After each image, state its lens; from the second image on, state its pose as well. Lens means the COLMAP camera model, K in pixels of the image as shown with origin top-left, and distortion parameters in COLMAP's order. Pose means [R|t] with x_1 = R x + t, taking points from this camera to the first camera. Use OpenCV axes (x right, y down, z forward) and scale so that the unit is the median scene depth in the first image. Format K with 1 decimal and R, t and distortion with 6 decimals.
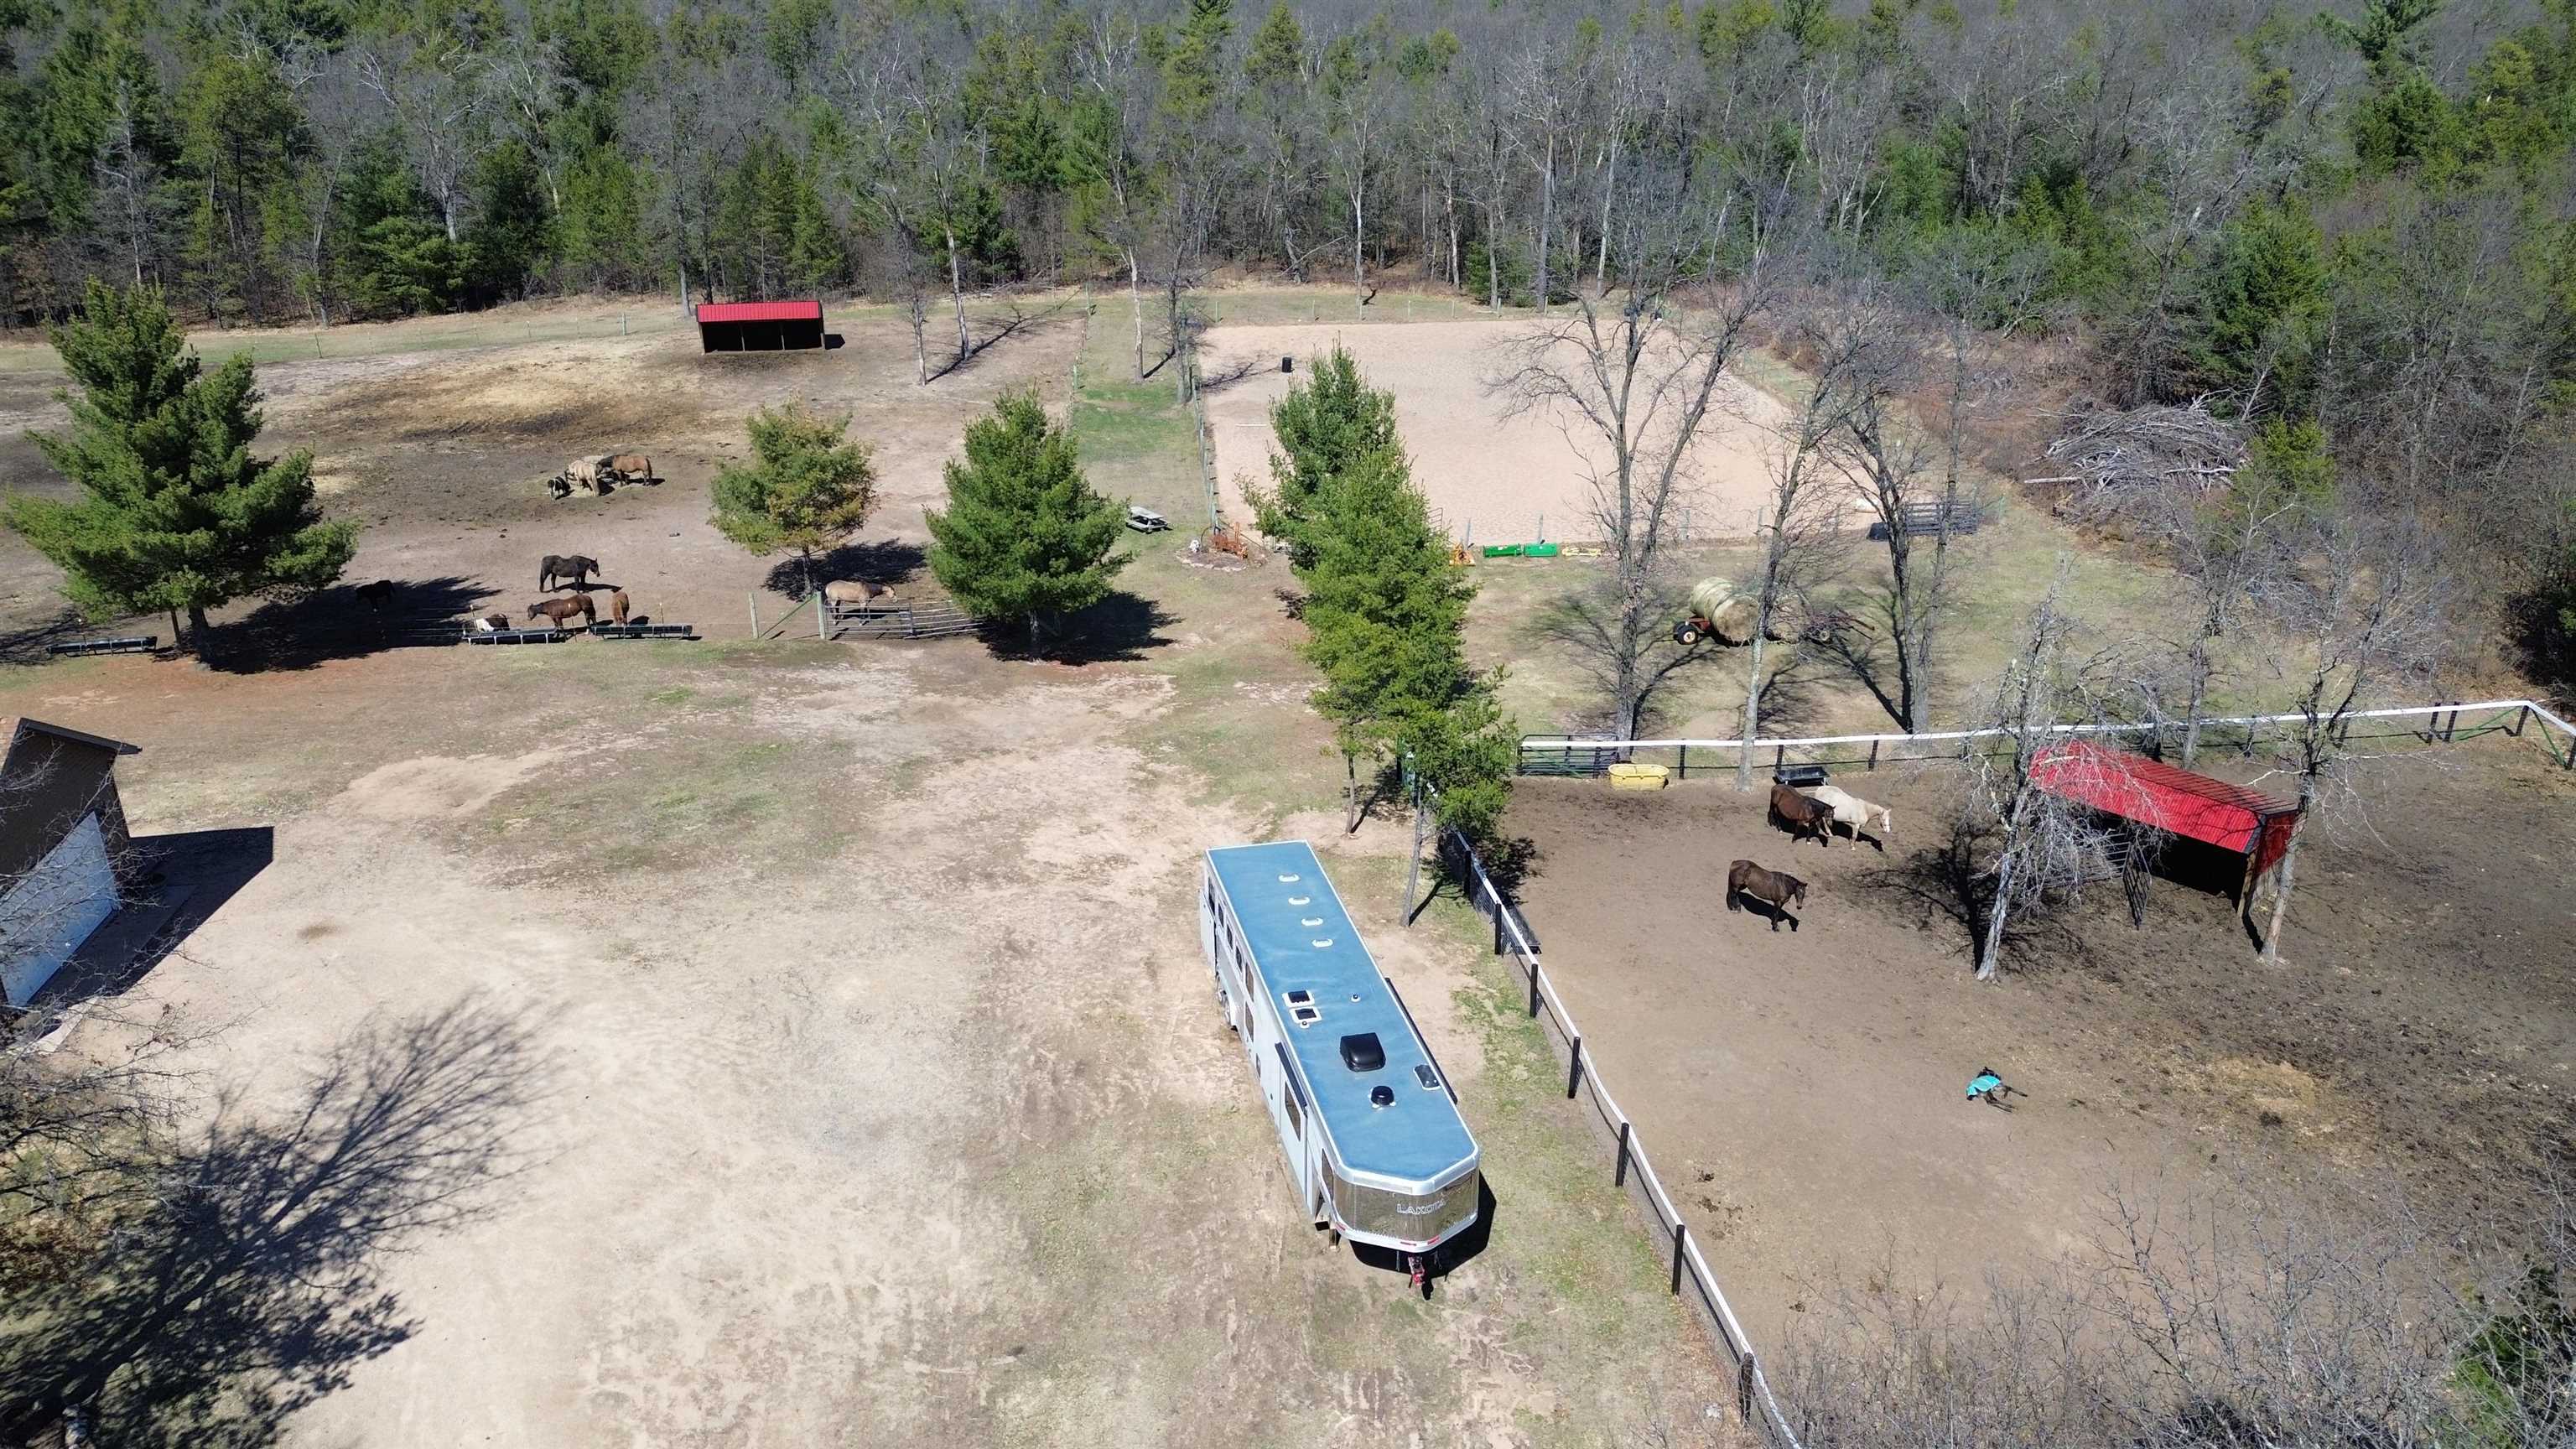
lens RADIAL K [[1800.2, 0, 1294.6], [0, 1800.2, 748.7], [0, 0, 1]] dist [0.055325, -0.053405]
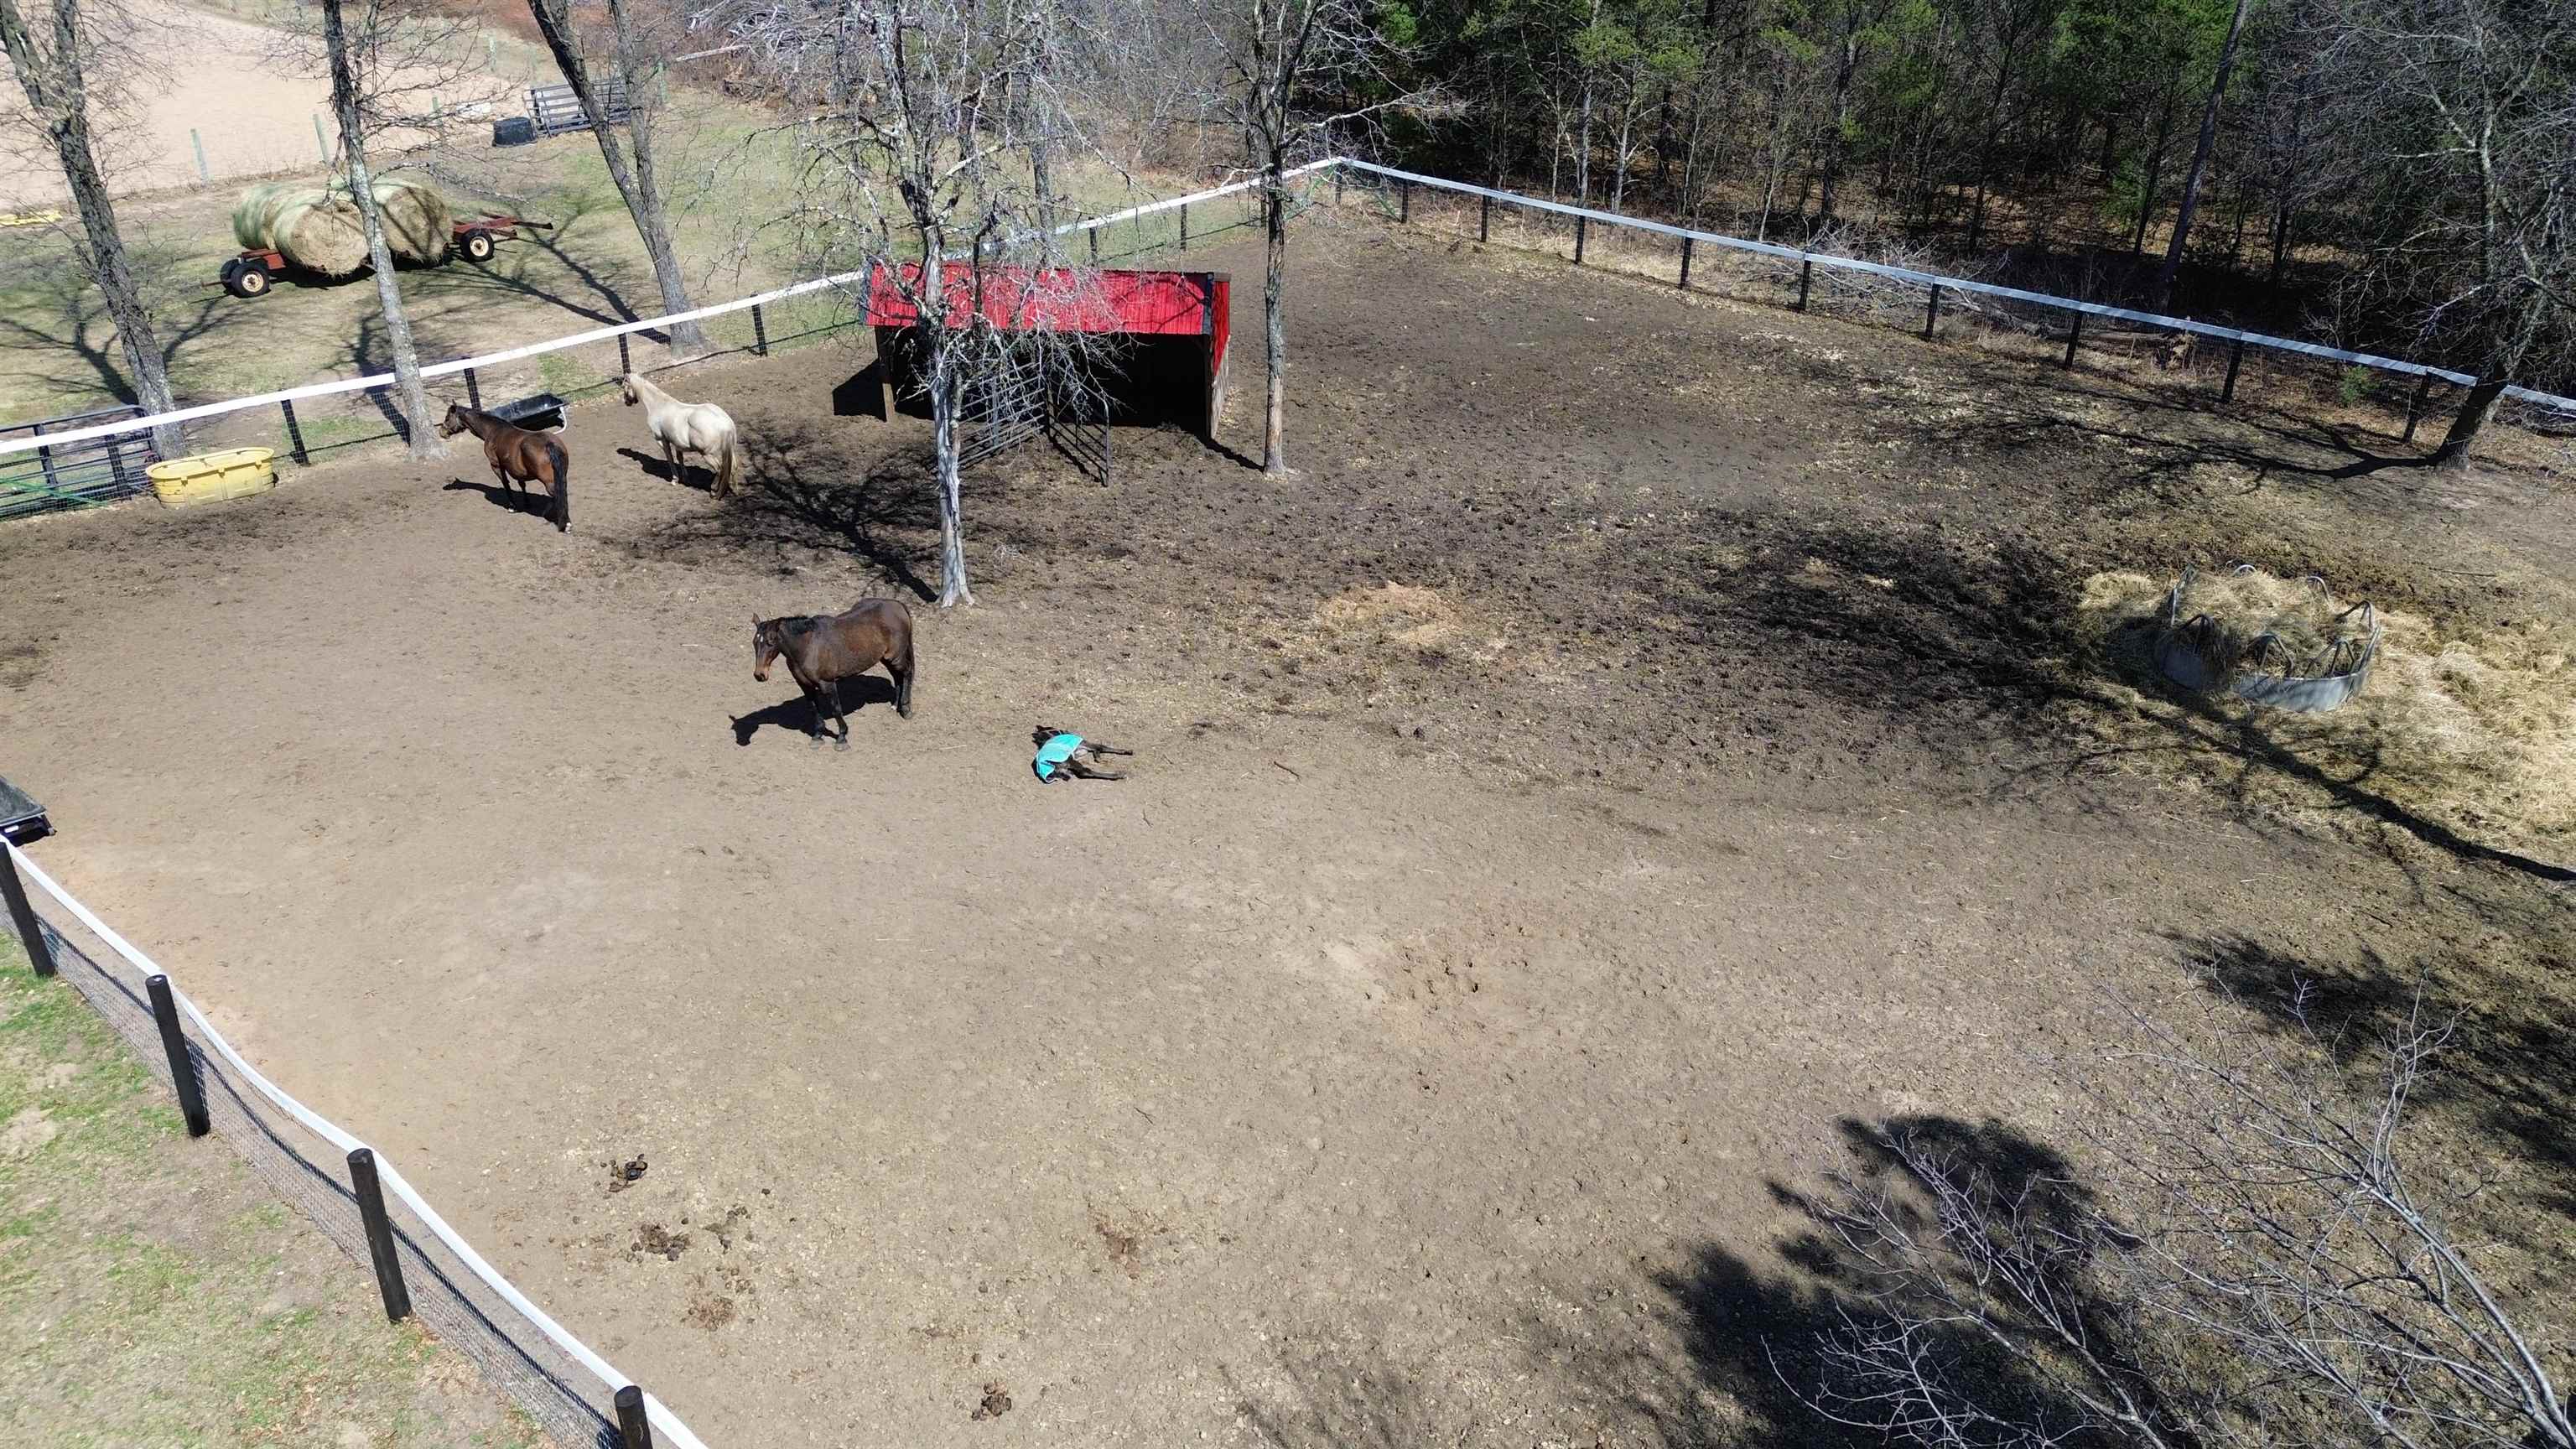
lens RADIAL K [[1800.2, 0, 1300.3], [0, 1800.2, 721.2], [0, 0, 1]] dist [0.055325, -0.053405]
pose [[0.738432, -0.316473, 0.595452, 0.116231], [0.261583, 0.948320, 0.179622, 0.097845], [-0.621524, 0.023121, 0.783054, 0.529001]]
